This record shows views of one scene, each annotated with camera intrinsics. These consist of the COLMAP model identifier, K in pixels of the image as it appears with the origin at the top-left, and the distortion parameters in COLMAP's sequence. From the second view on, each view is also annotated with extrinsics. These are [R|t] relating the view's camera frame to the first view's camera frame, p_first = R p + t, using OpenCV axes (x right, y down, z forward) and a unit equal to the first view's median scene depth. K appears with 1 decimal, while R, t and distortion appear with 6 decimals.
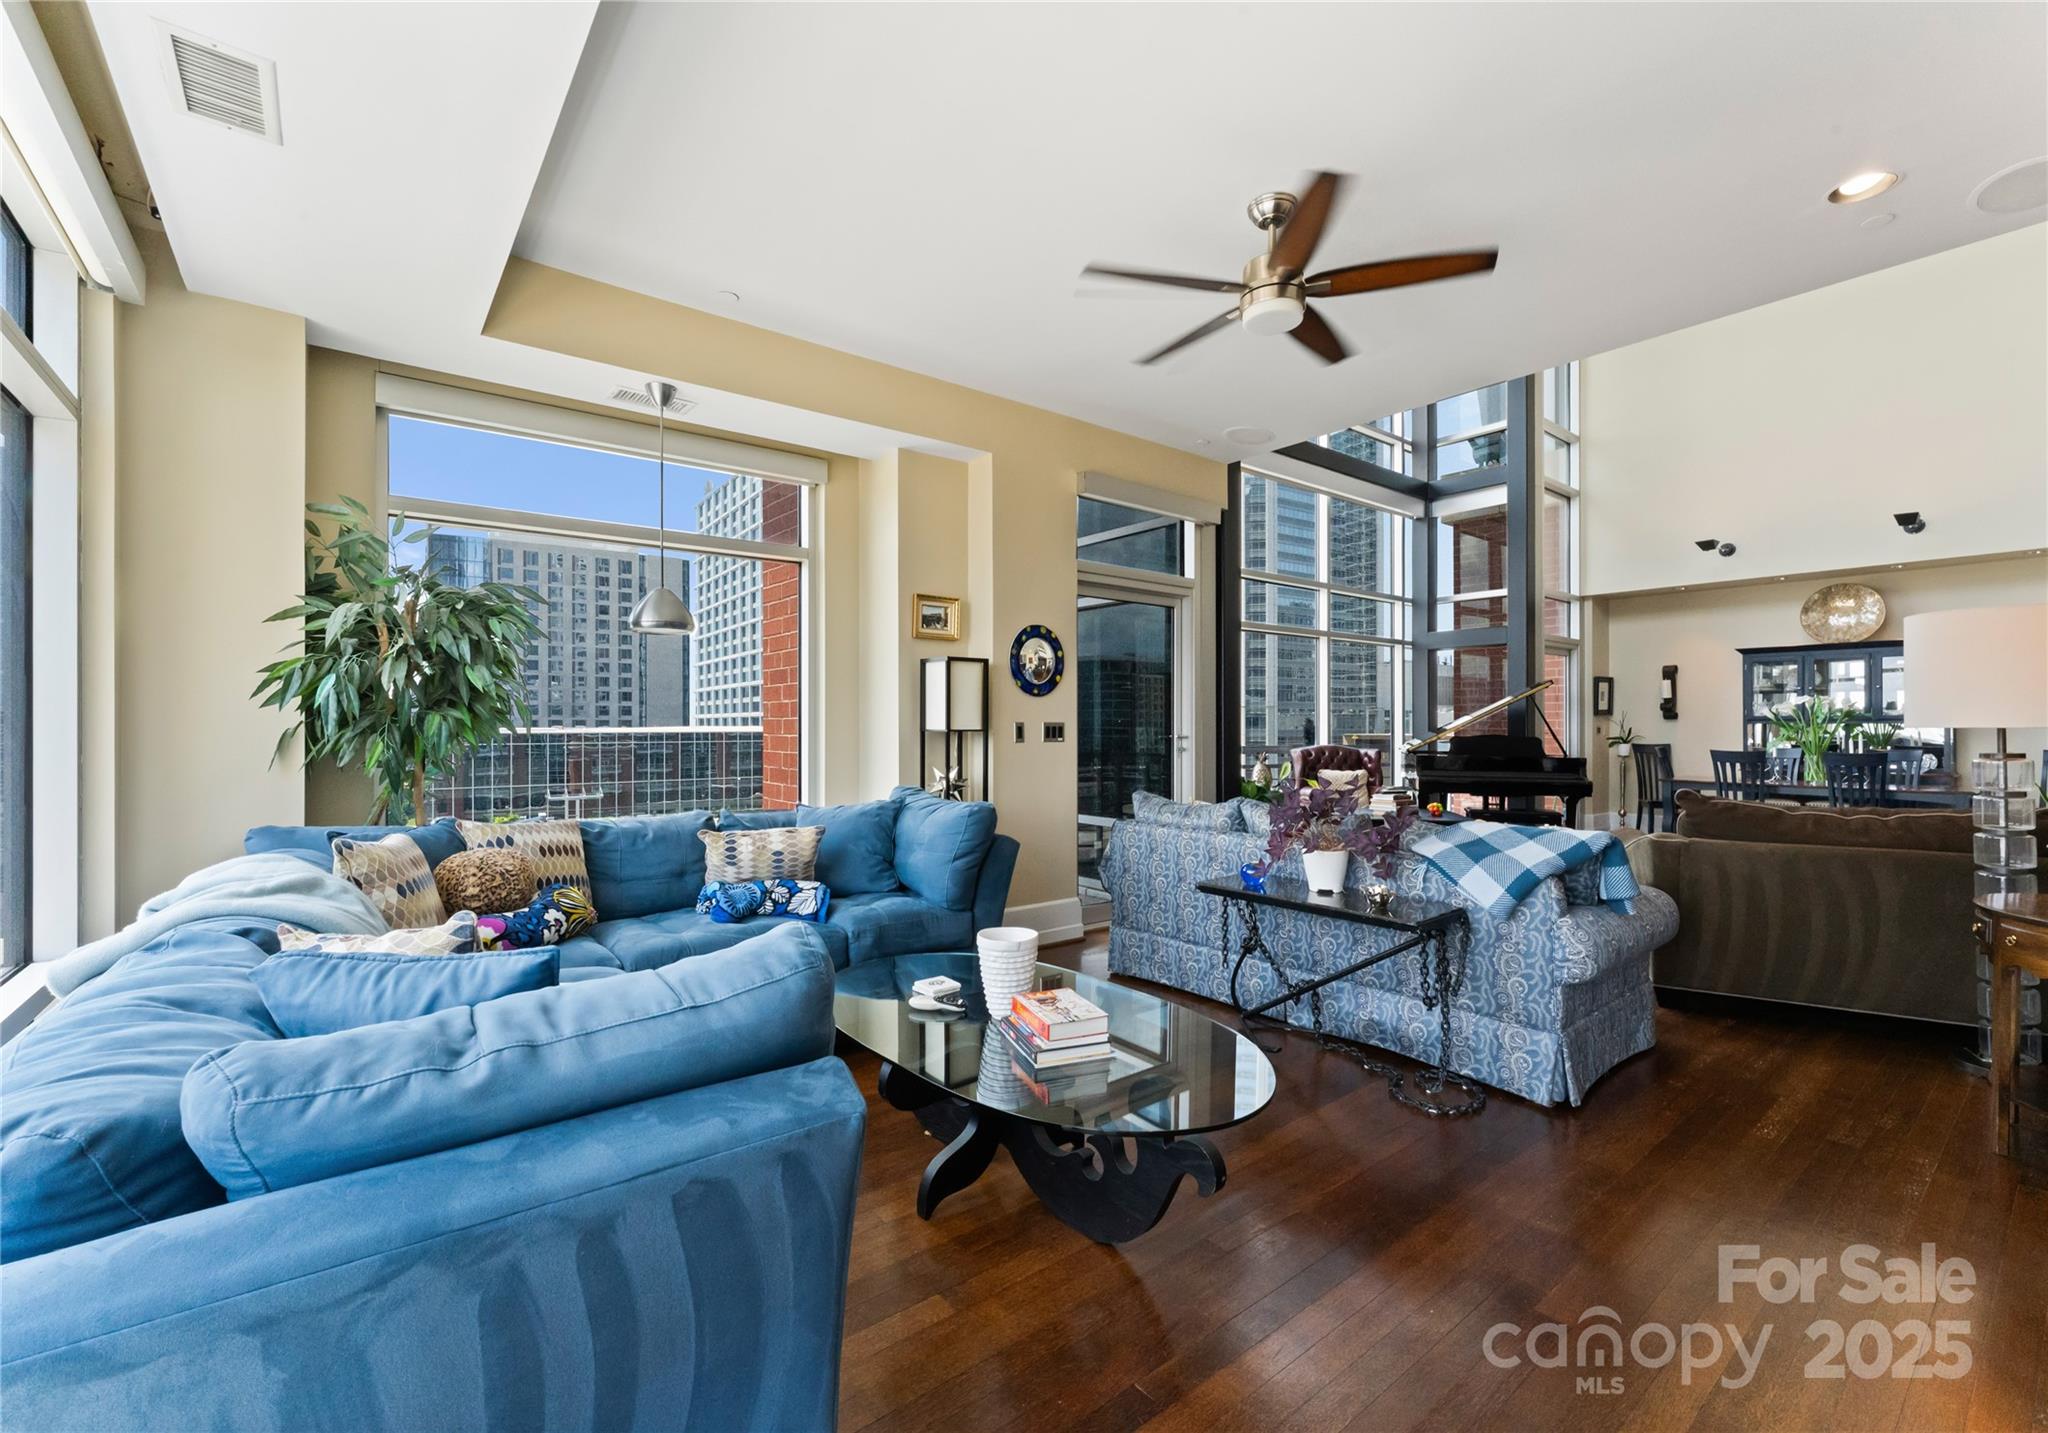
lens RADIAL K [[877.1, 0, 1047.4], [0, 877.1, 719.4], [0, 0, 1]] dist [0.004335, 0.000315]
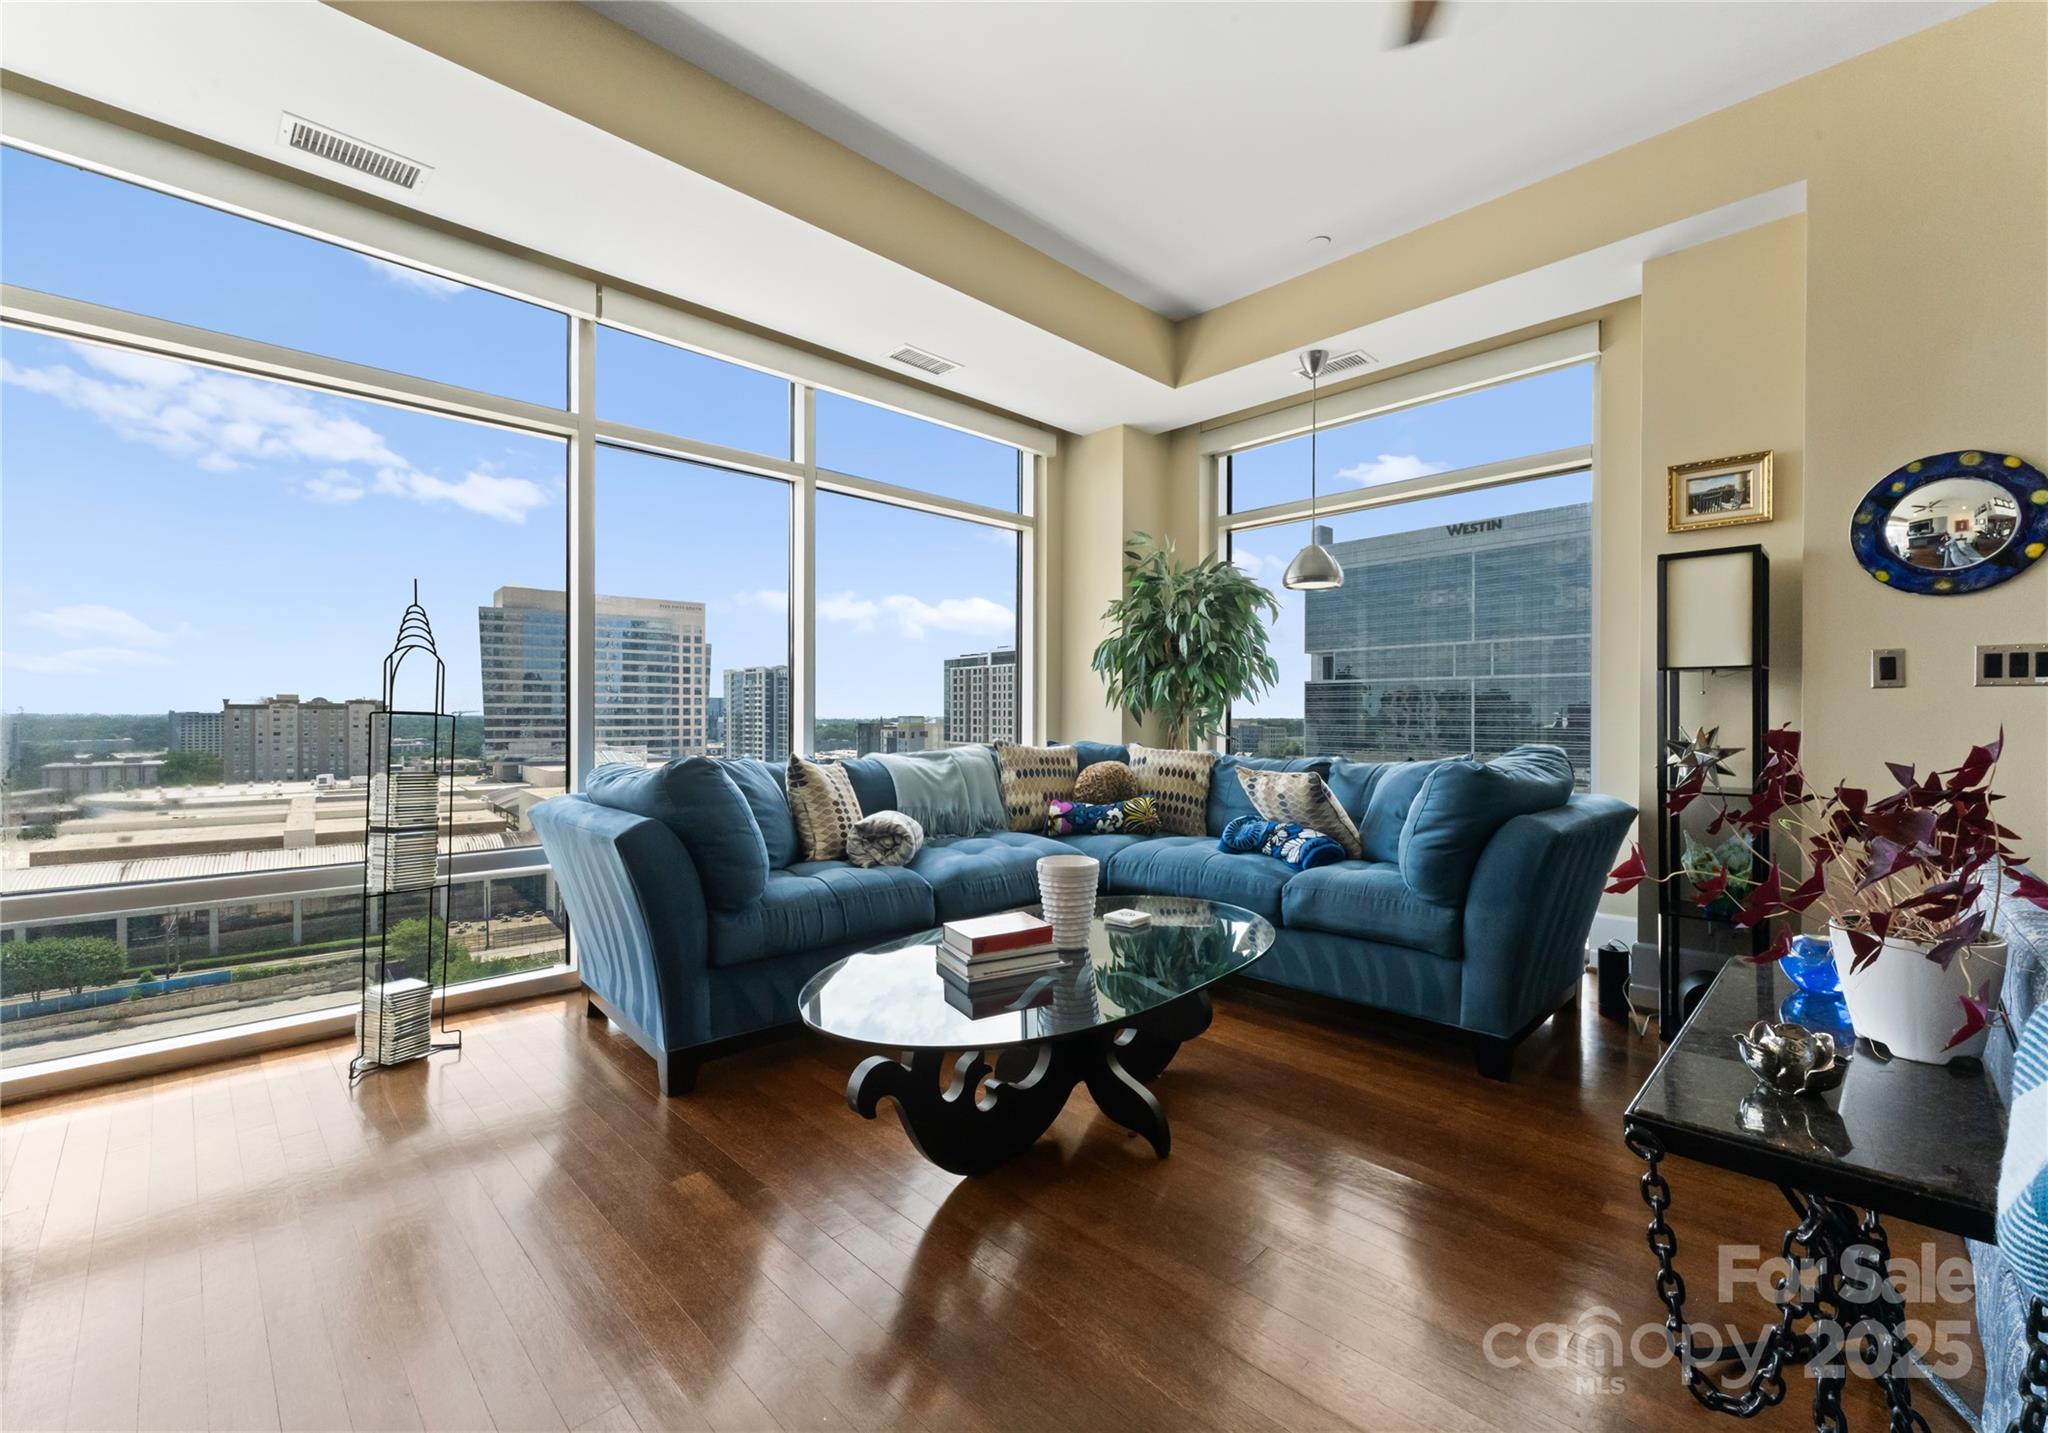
lens RADIAL K [[877.1, 0, 1009.6], [0, 877.1, 718.5], [0, 0, 1]] dist [0.004335, 0.000315]
pose [[0.072910, 0.002497, -0.997335, 0.471492], [0.002544, 0.999993, 0.002690, 0.043480], [0.997335, -0.002733, 0.072903, 0.445779]]
